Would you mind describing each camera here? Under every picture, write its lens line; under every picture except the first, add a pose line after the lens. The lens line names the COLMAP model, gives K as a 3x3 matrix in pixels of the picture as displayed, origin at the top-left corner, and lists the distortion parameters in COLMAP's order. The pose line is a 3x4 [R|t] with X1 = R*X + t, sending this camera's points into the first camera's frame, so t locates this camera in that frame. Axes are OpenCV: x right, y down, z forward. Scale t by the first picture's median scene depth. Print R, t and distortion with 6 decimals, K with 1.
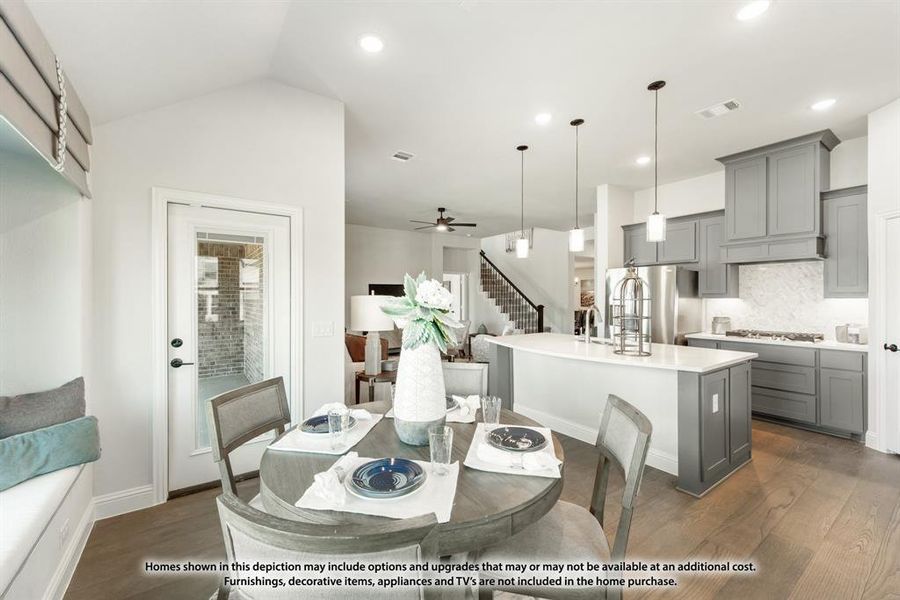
lens RADIAL K [[370.2, 0, 444.6], [0, 370.2, 298.8], [0, 0, 1]] dist [-0.004312, -0.000962]
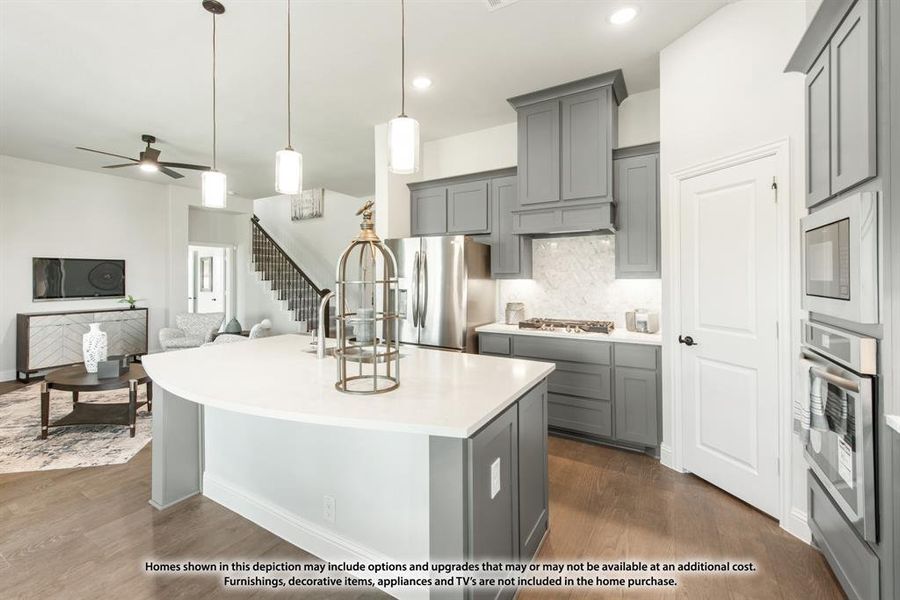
lens RADIAL K [[370.2, 0, 453.6], [0, 370.2, 277.9], [0, 0, 1]] dist [-0.004312, -0.000962]
pose [[0.896109, 0.000559, 0.443833, 0.325104], [0.003337, 0.999962, -0.007997, 0.001502], [-0.443821, 0.008647, 0.896074, 0.402257]]
